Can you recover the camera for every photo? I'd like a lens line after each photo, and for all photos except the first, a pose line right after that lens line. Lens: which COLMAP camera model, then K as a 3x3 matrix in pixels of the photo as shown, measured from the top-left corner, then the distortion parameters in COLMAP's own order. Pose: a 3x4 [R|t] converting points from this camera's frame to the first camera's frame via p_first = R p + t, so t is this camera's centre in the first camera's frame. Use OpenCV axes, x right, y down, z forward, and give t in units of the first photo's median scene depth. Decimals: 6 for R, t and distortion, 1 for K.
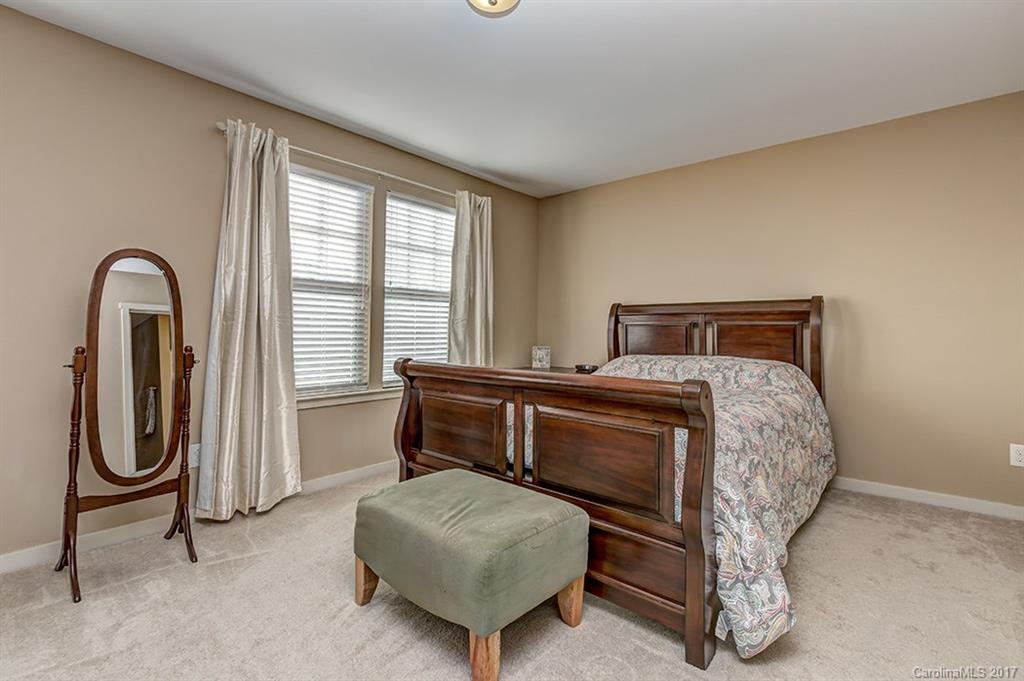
lens RADIAL K [[466.5, 0, 512.0], [0, 466.5, 340.5], [0, 0, 1]] dist [-0.000162, -0.000223]
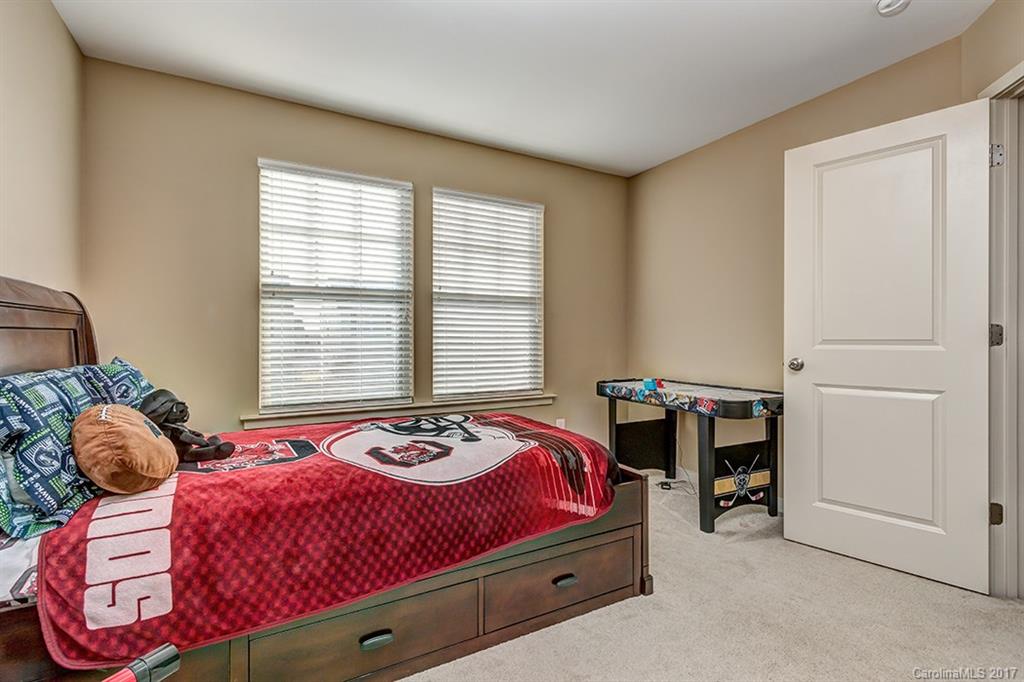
lens RADIAL K [[454.1, 0, 512.0], [0, 454.1, 341.0], [0, 0, 1]] dist [-0.000090, -0.000098]
pose [[0.926310, -0.010687, -0.376610, 0.203154], [0.003541, 0.999800, -0.019661, -0.002236], [0.376745, 0.016879, 0.926163, 0.239279]]
